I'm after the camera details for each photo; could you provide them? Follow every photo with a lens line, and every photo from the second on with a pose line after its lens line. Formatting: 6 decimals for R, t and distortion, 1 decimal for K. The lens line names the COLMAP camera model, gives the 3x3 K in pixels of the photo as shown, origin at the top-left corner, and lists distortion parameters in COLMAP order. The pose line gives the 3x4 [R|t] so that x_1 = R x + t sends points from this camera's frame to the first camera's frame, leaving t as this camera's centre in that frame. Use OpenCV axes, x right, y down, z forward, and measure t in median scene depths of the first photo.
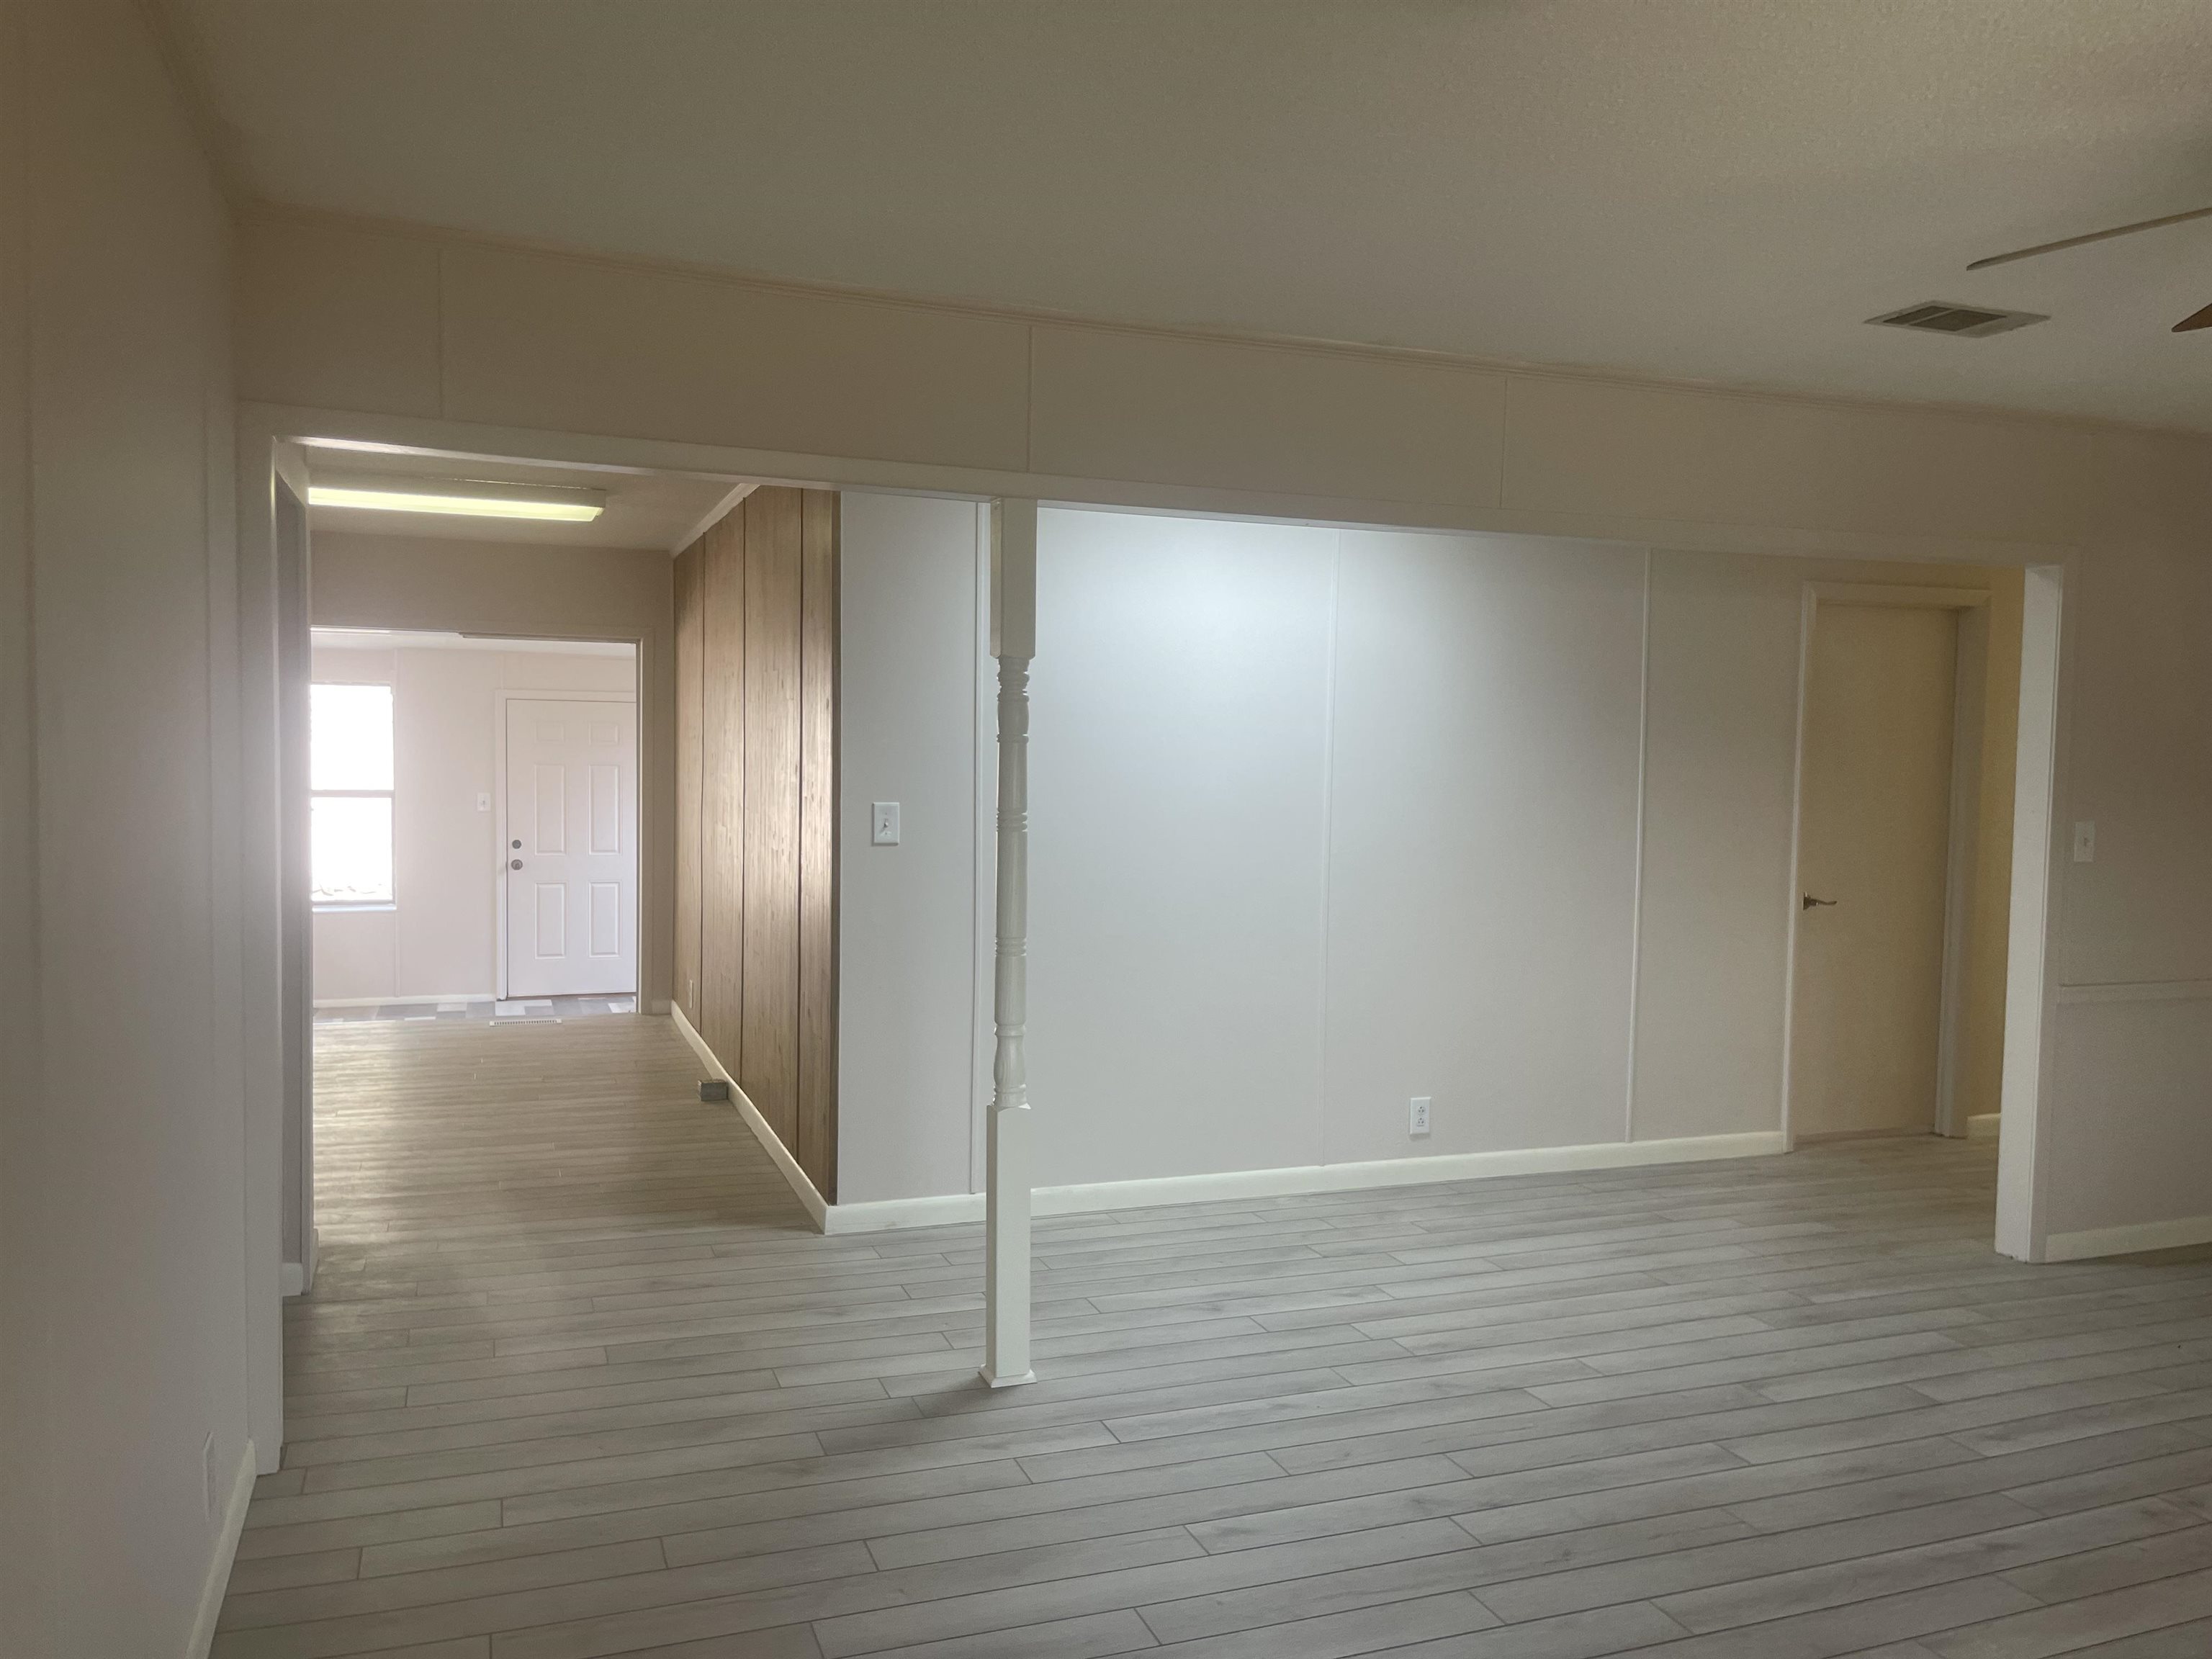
lens RADIAL K [[1674.3, 0, 1089.0], [0, 1674.3, 839.5], [0, 0, 1]] dist [0.066427, -0.090885]
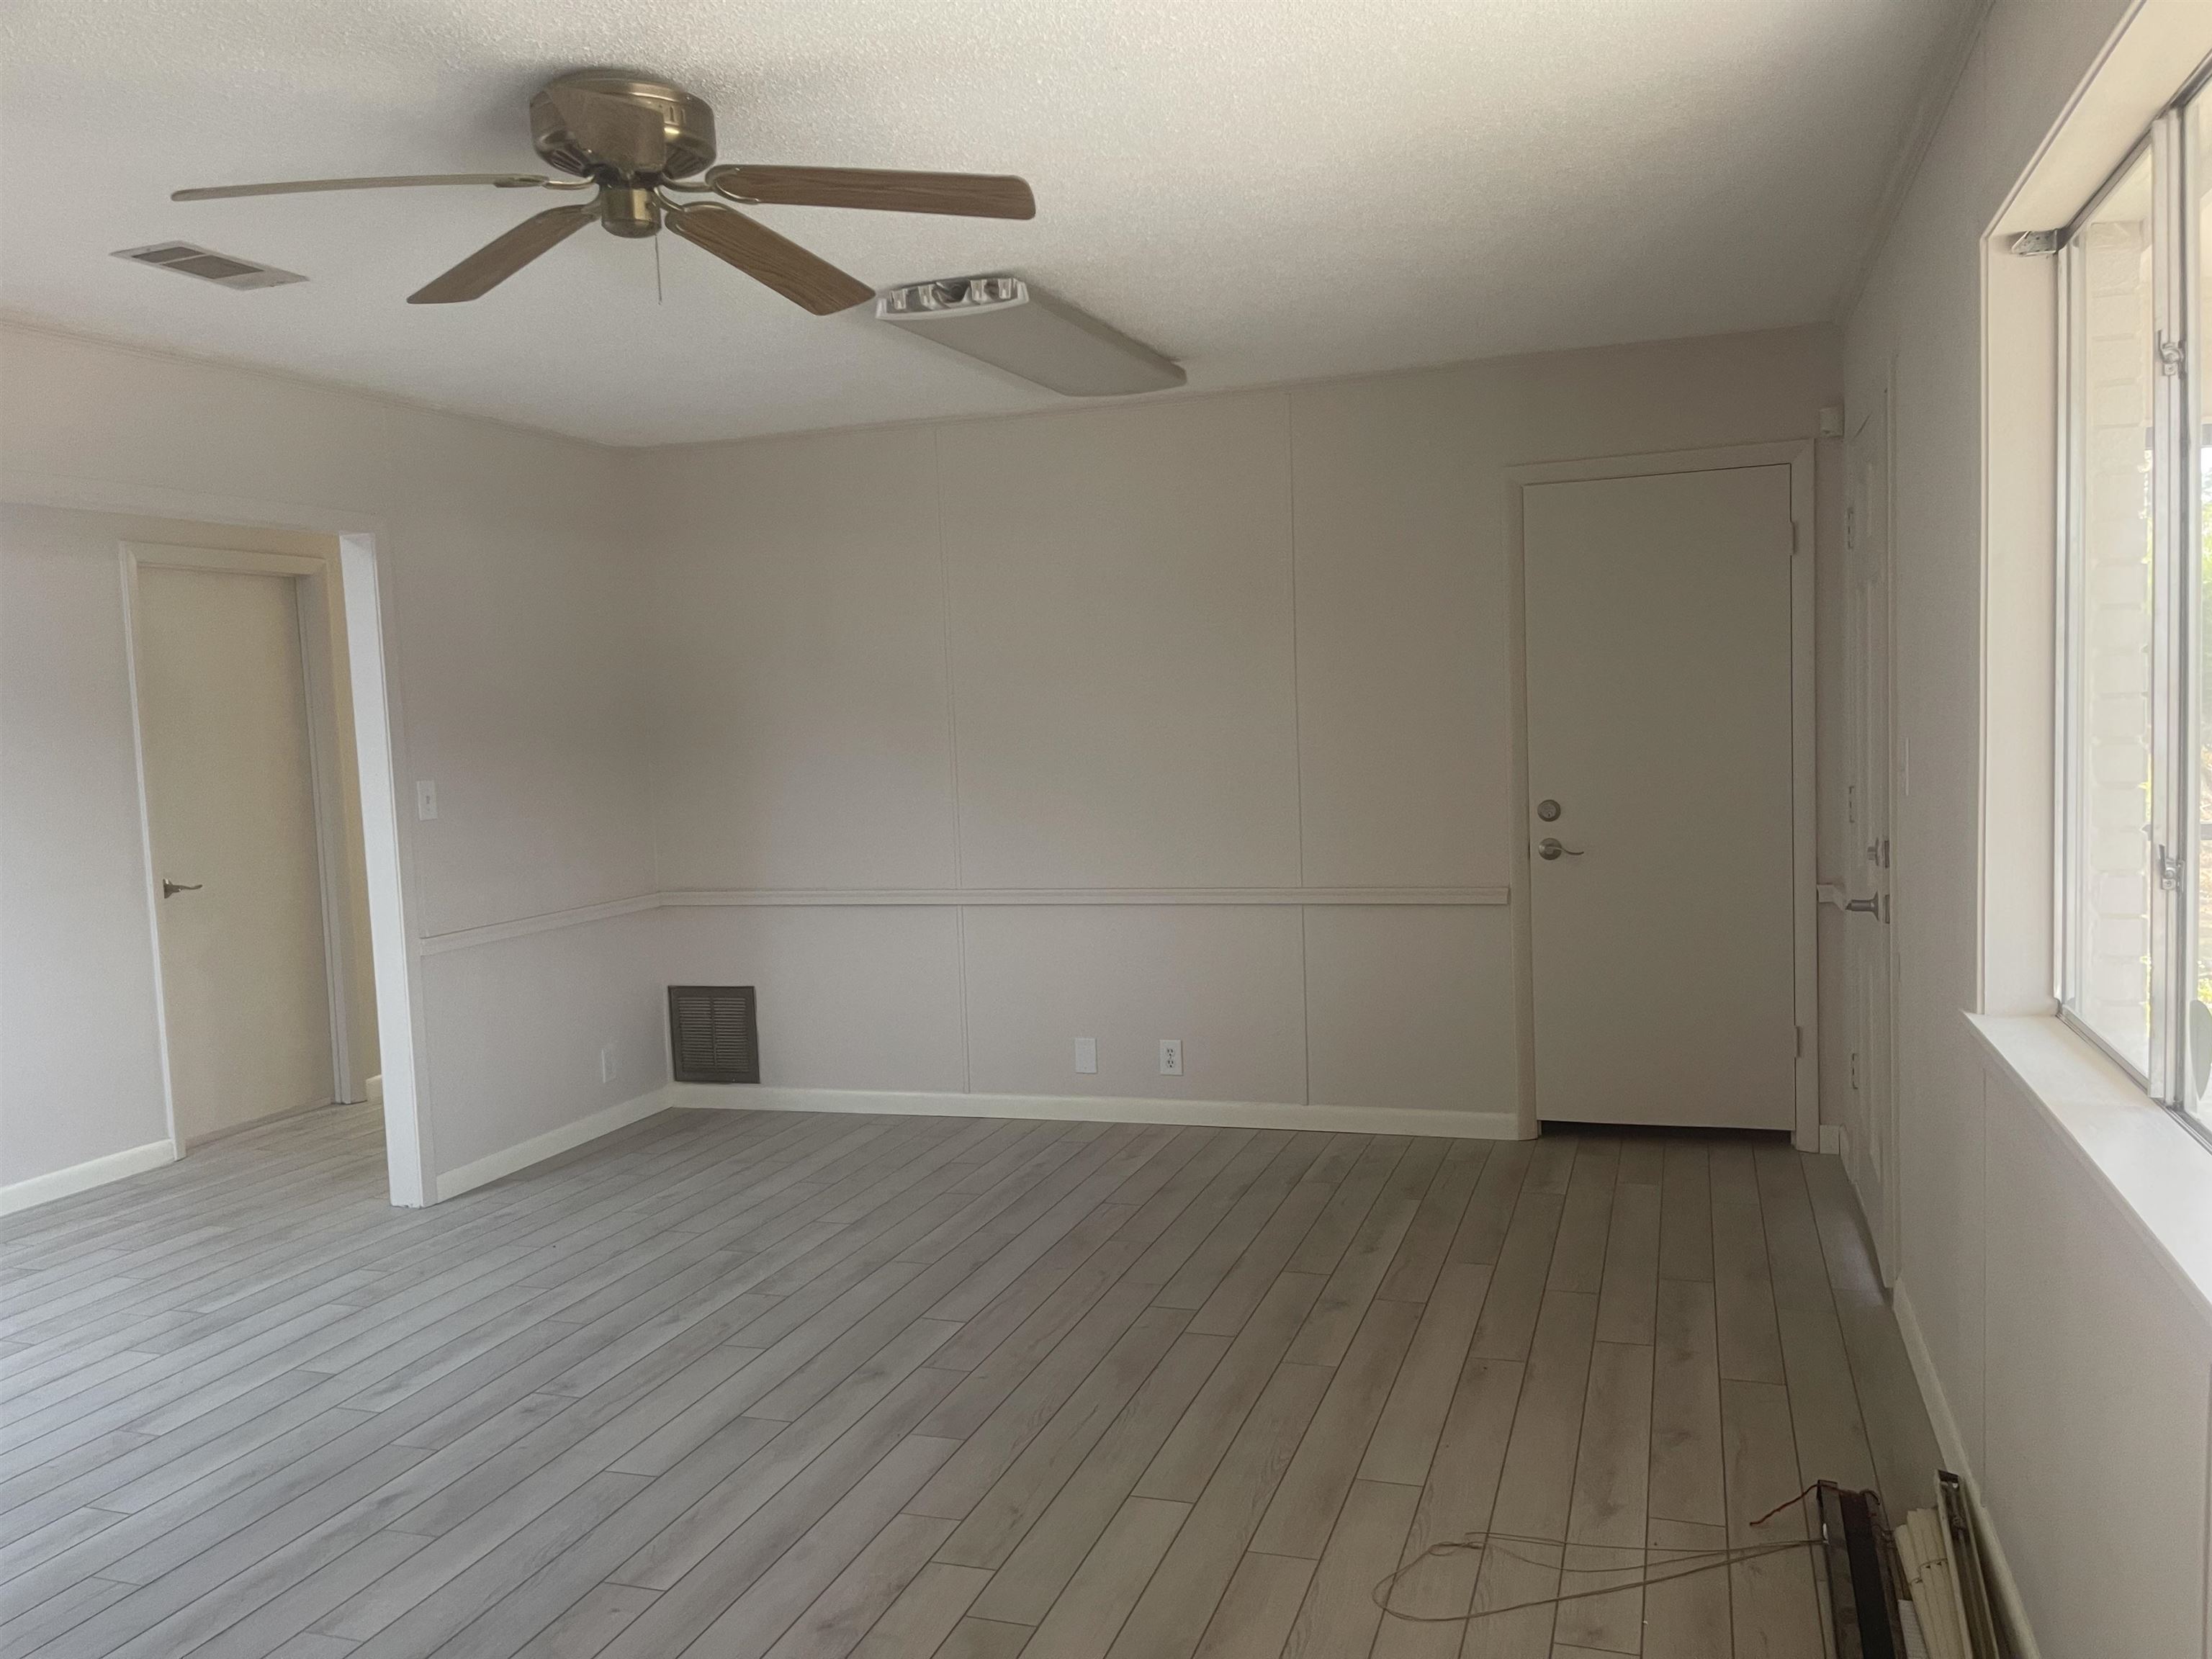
lens RADIAL K [[1674.3, 0, 1123.0], [0, 1674.3, 838.8], [0, 0, 1]] dist [0.066427, -0.090885]
pose [[0.623275, -0.099765, 0.775613, 0.048252], [0.089284, 0.994422, 0.056162, 0.005933], [-0.776889, 0.034246, 0.628705, 0.007620]]
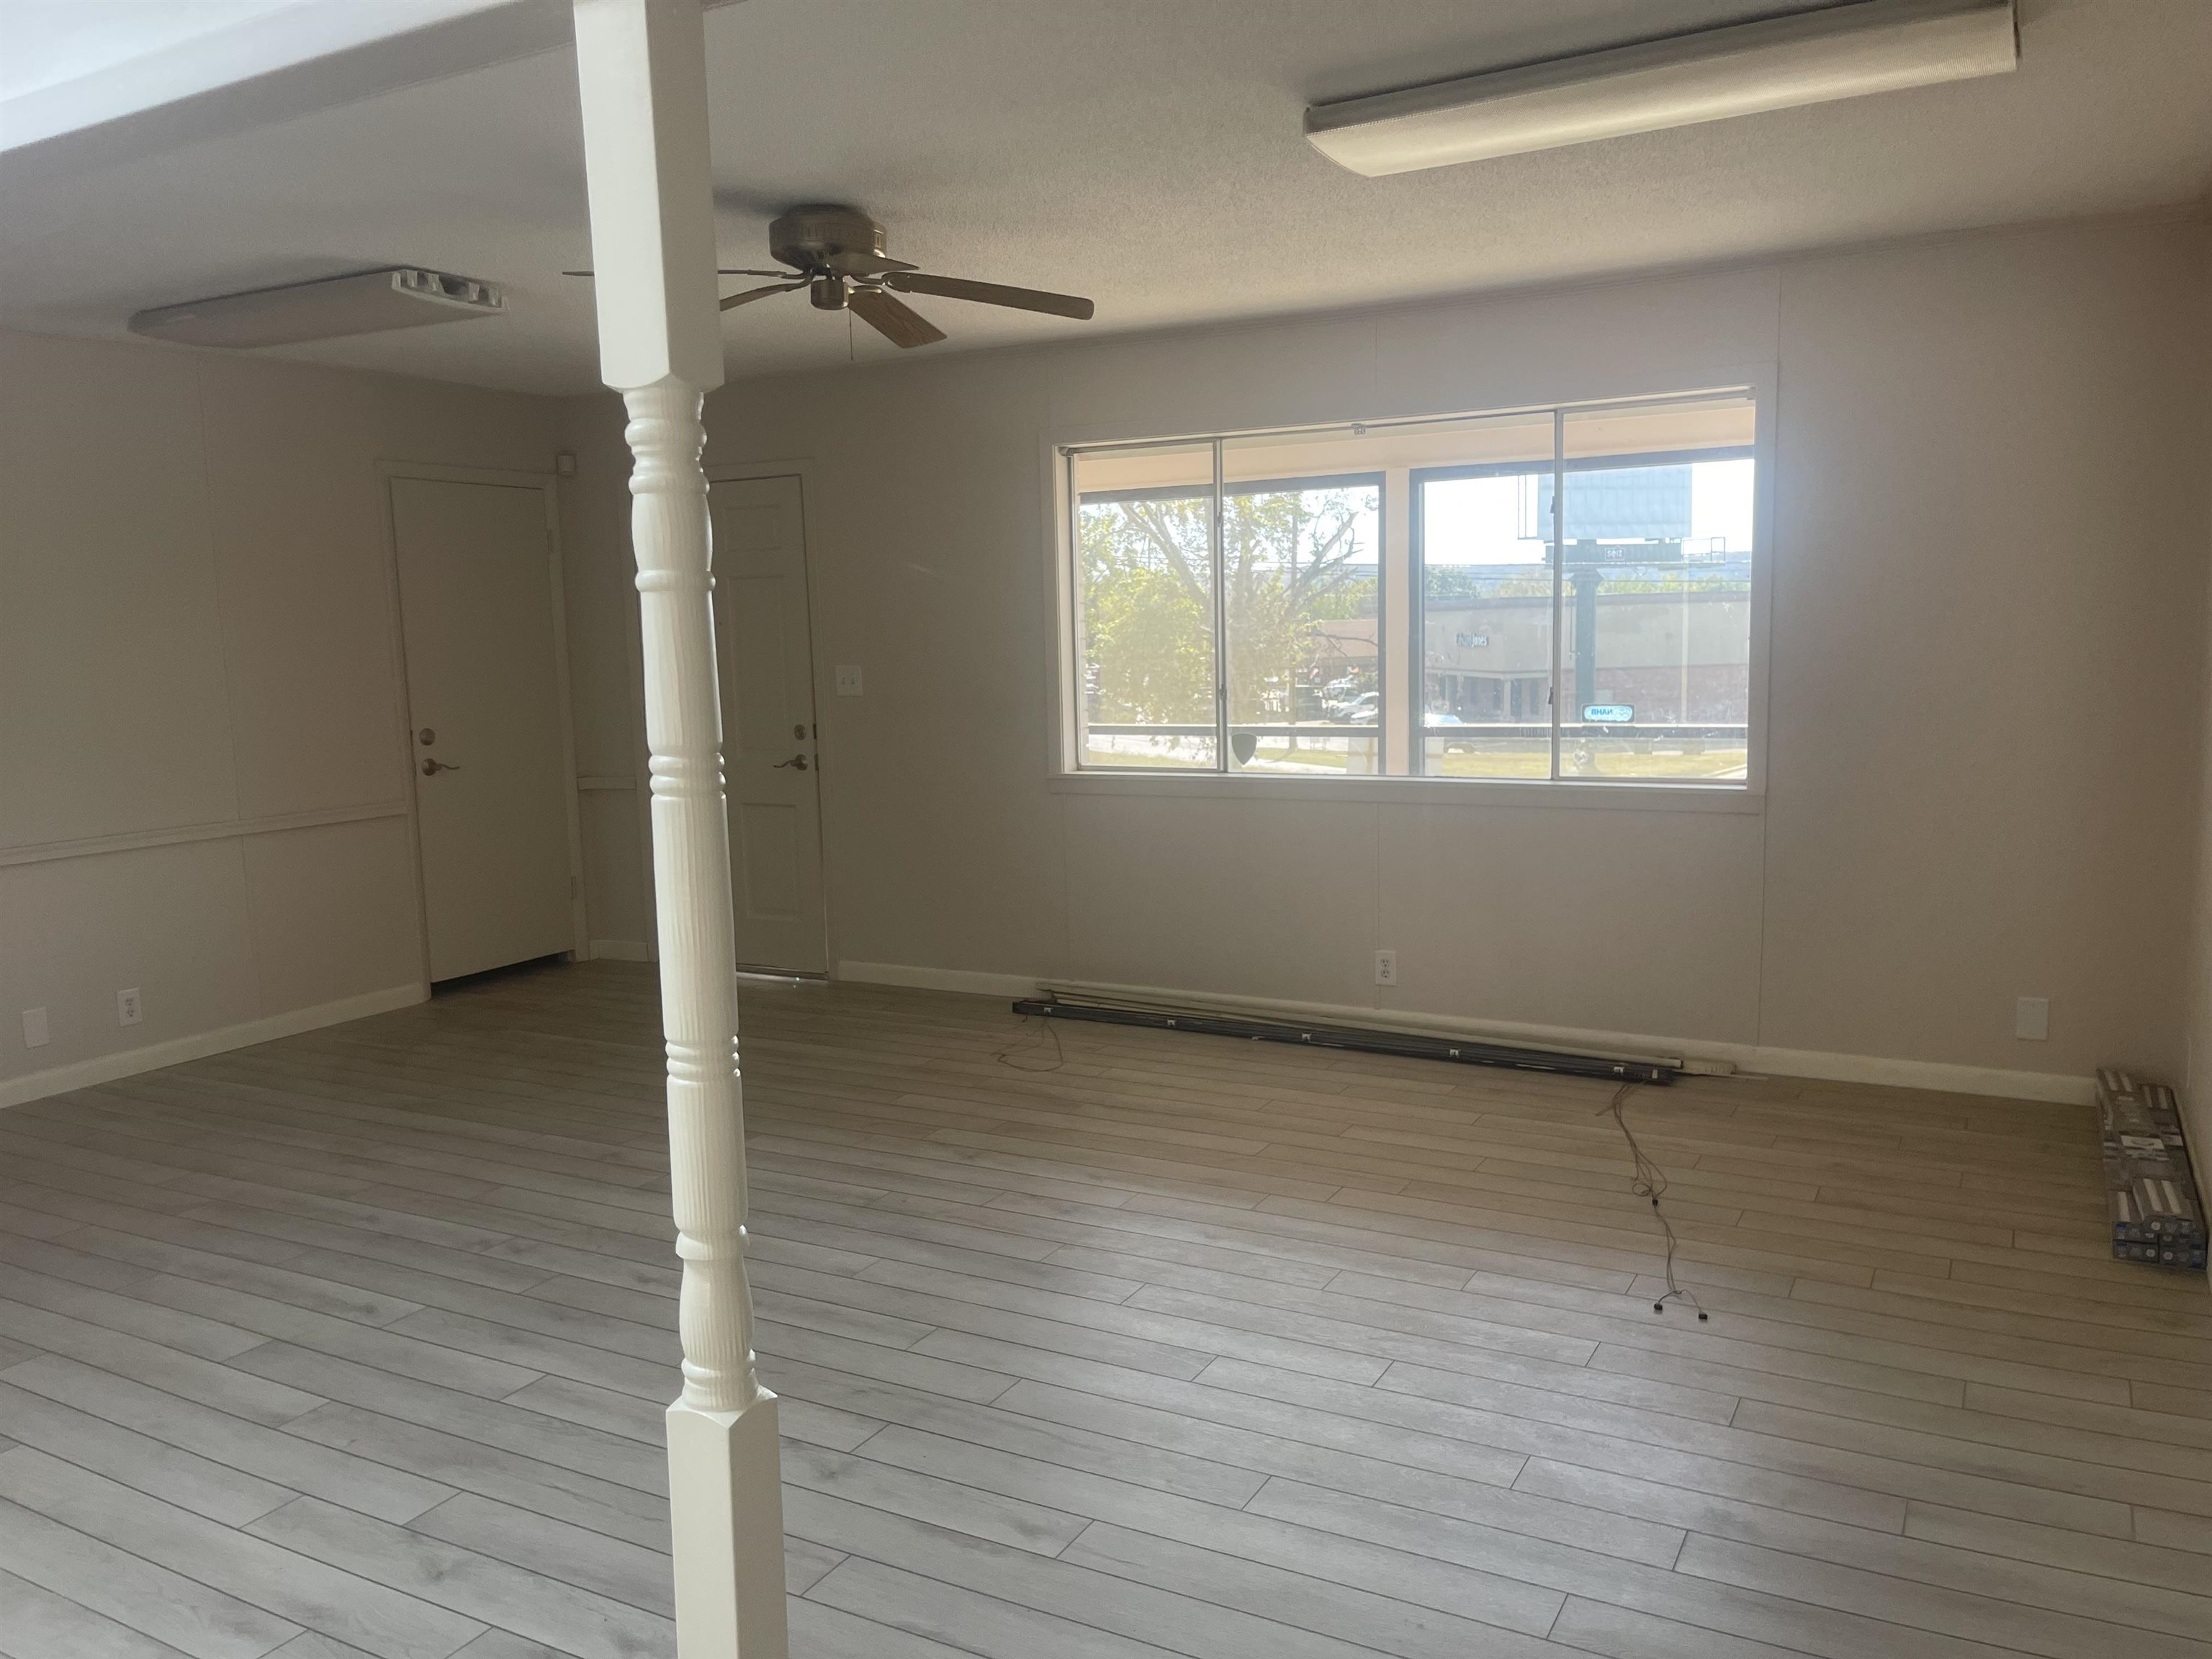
lens RADIAL K [[1674.3, 0, 1115.3], [0, 1674.3, 852.9], [0, 0, 1]] dist [0.066427, -0.090885]
pose [[-0.660863, -0.098538, 0.744010, -0.412867], [0.055385, 0.982237, 0.179285, -0.058999], [-0.748460, 0.159690, -0.643666, 1.105343]]
